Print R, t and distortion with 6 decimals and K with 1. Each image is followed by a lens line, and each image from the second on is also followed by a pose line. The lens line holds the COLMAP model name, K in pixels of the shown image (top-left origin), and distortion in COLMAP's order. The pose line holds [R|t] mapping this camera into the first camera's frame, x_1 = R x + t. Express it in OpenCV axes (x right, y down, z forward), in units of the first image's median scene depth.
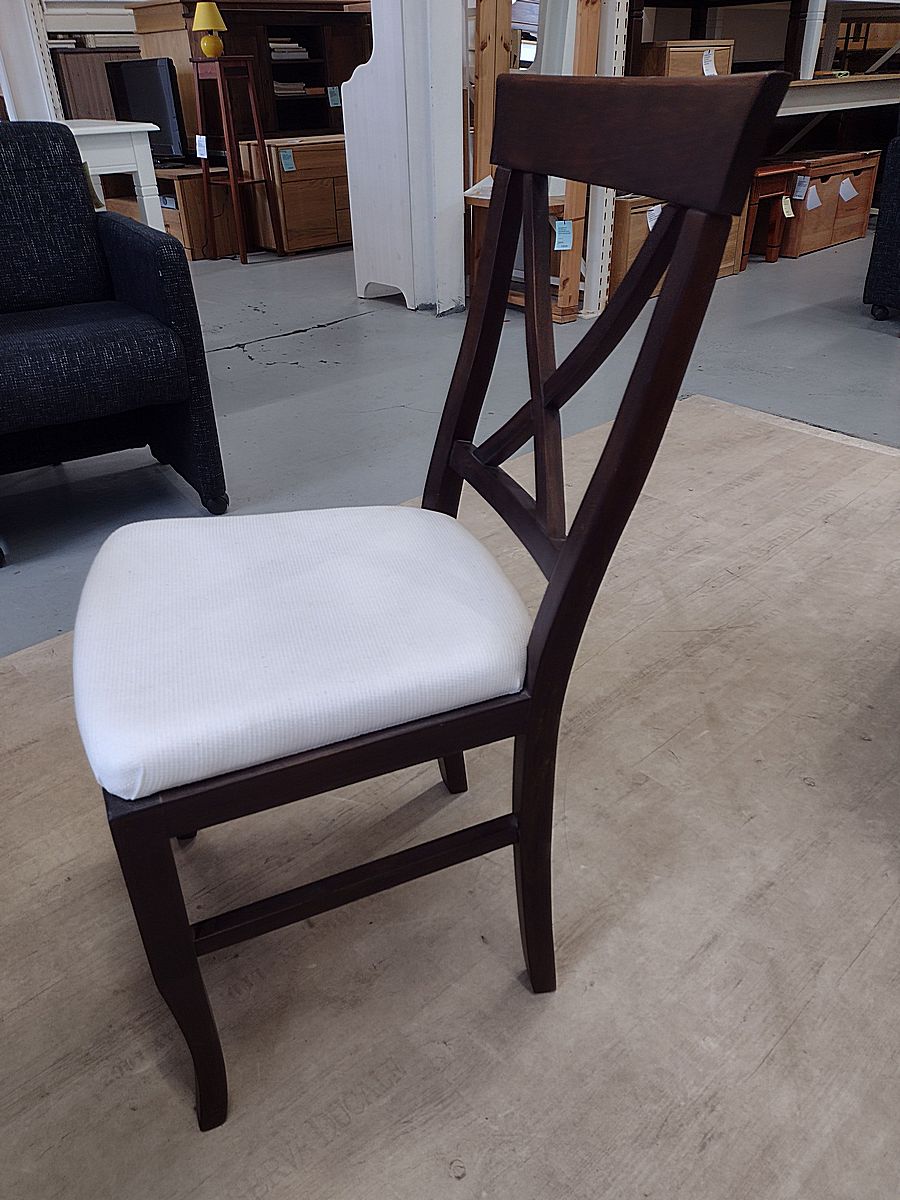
lens RADIAL K [[896.6, 0, 445.9], [0, 896.6, 593.4], [0, 0, 1]] dist [0.051829, -0.087422]
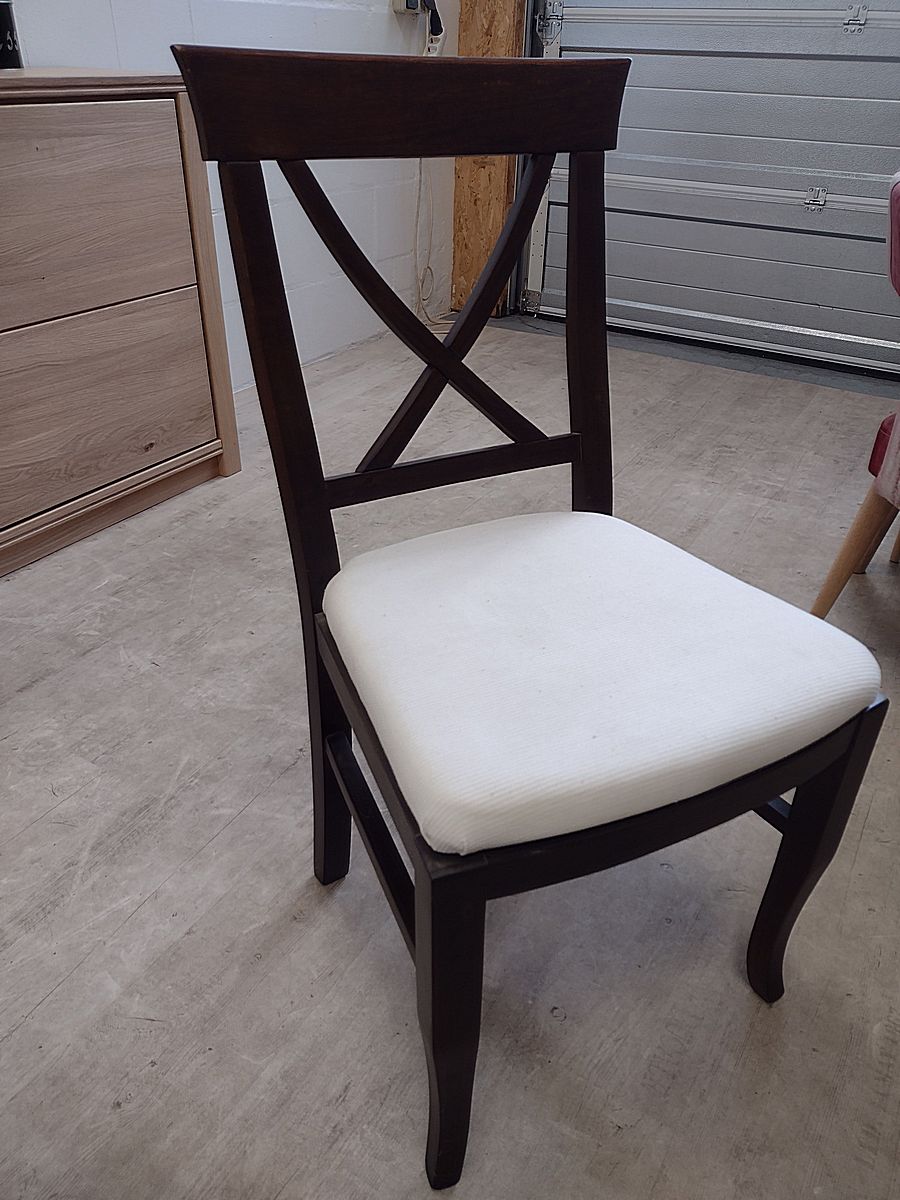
lens RADIAL K [[896.6, 0, 445.9], [0, 896.6, 593.4], [0, 0, 1]] dist [0.051829, -0.087422]
pose [[-0.961602, 0.139015, -0.236637, 0.331027], [-0.143407, 0.480643, 0.865111, -0.564998], [0.234001, 0.865828, -0.442251, 0.960108]]
